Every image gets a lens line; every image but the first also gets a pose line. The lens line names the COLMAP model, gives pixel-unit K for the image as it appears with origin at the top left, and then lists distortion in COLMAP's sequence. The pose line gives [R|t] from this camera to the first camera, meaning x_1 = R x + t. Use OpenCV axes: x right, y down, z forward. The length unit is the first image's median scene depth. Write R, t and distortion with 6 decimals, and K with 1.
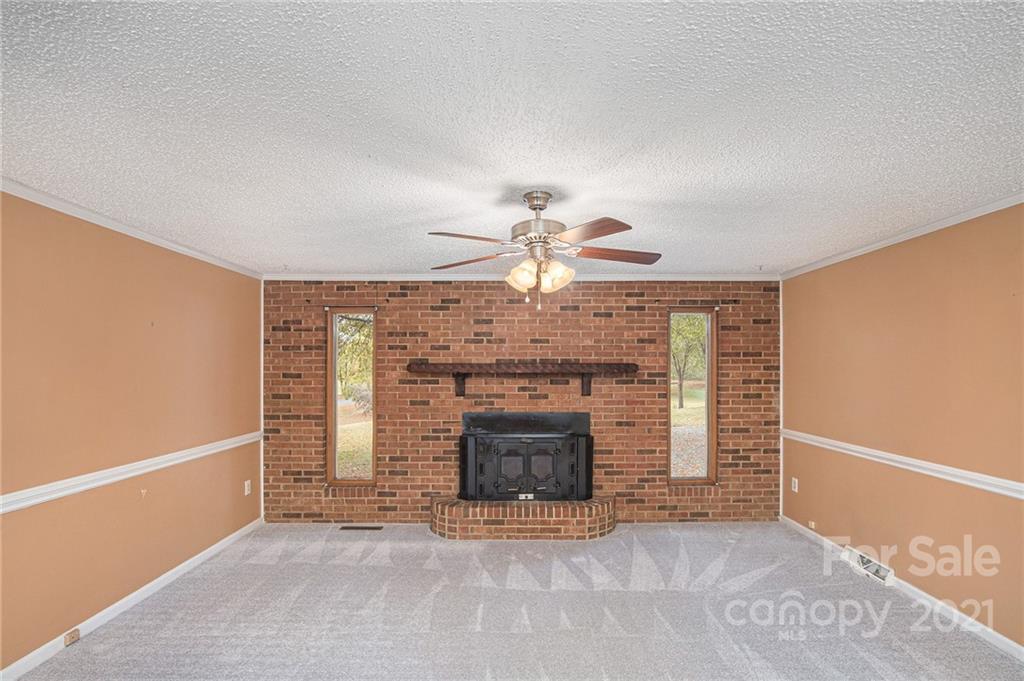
lens RADIAL K [[497.8, 0, 512.0], [0, 497.8, 362.7], [0, 0, 1]] dist [0.000601, 0.000002]
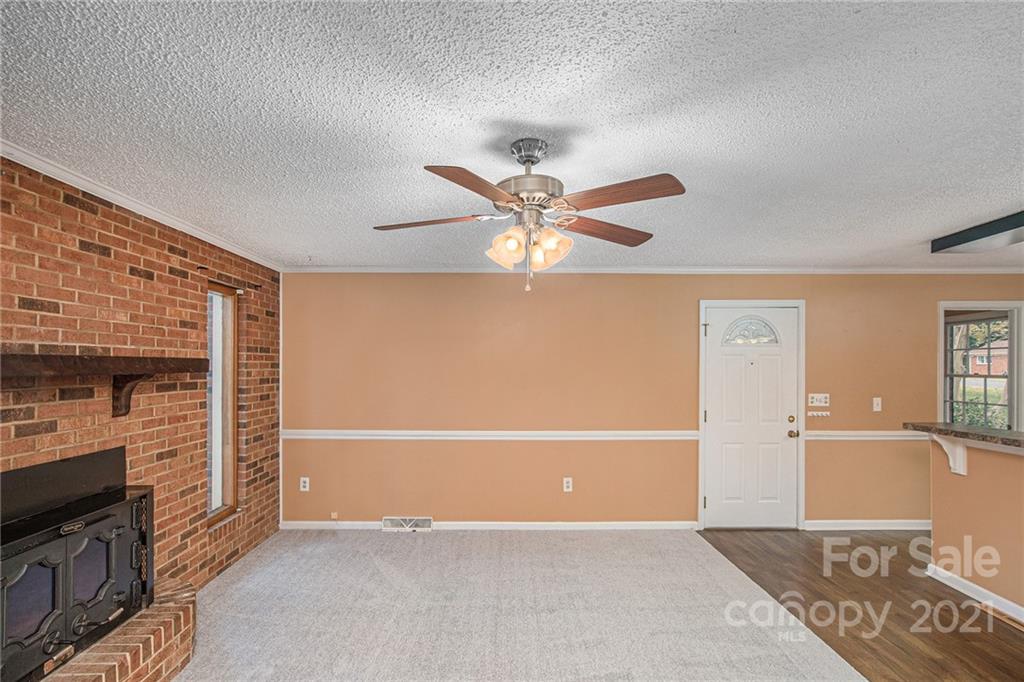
lens RADIAL K [[497.8, 0, 512.0], [0, 497.8, 363.2], [0, 0, 1]] dist [0.000601, 0.000002]
pose [[-0.021744, 0.006081, 0.999745, -0.406271], [-0.014804, 0.999870, -0.006404, 0.005447], [-0.999654, -0.014940, -0.021651, 0.582638]]
